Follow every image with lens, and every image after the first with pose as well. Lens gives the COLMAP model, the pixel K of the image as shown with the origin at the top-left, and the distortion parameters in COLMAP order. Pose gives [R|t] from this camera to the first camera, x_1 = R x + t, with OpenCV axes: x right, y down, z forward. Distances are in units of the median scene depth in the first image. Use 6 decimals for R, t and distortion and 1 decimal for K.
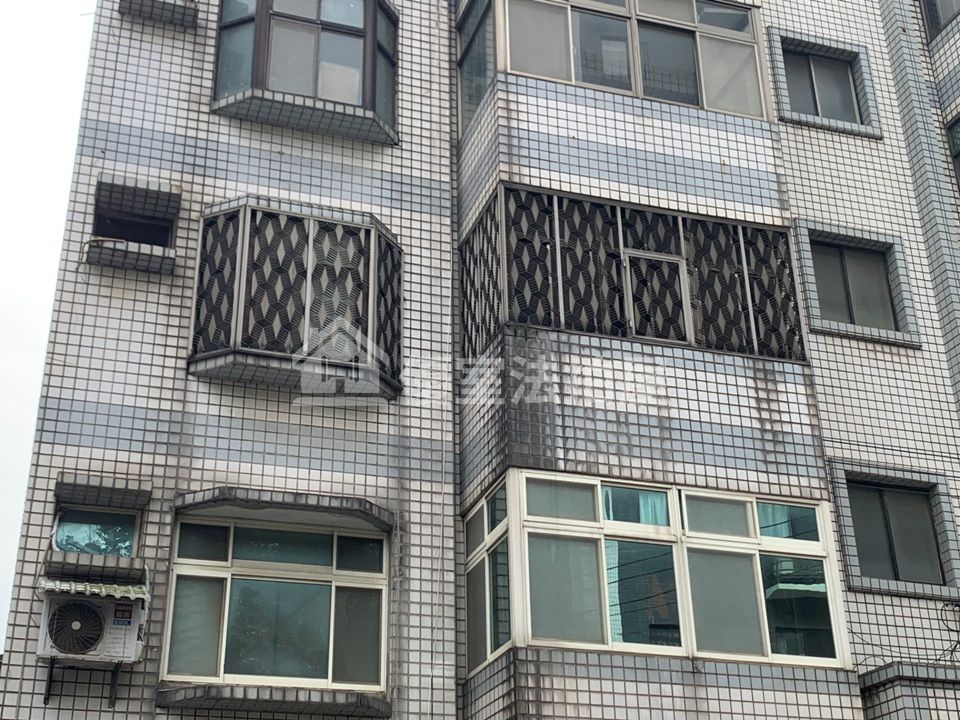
lens RADIAL K [[1362.2, 0, 465.7], [0, 1362.2, 344.3], [0, 0, 1]] dist [0.092476, 0.000000]
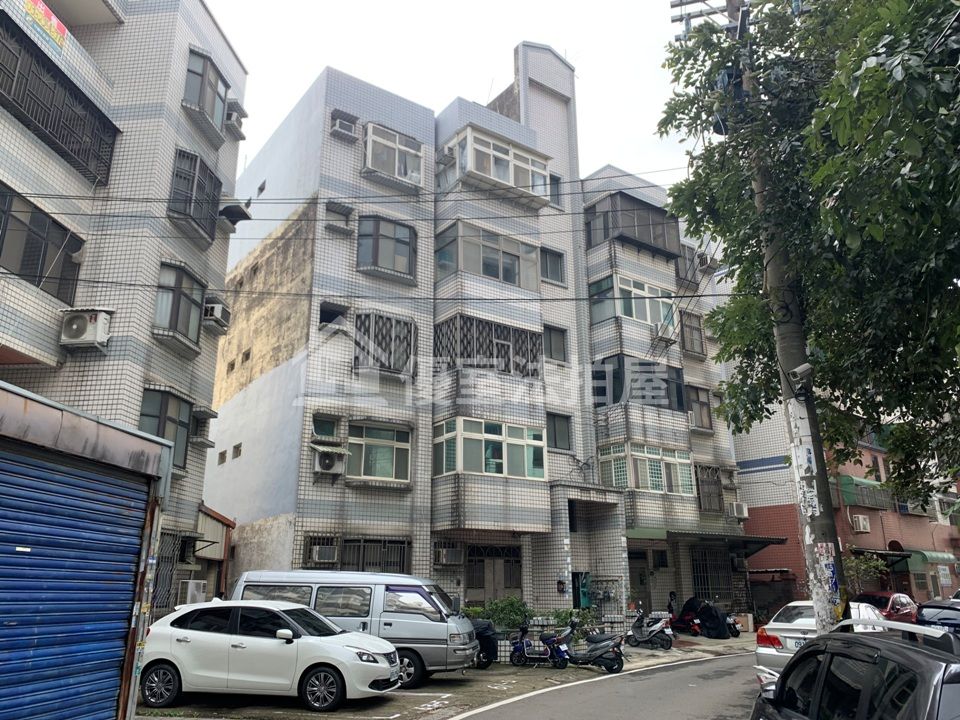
lens RADIAL K [[737.4, 0, 484.3], [0, 737.4, 352.0], [0, 0, 1]] dist [-0.001652, -0.004497]
pose [[0.949551, 0.101132, 0.296857, -0.385834], [-0.146190, 0.980181, 0.133689, -0.259391], [-0.277454, -0.170342, 0.945517, -0.523958]]
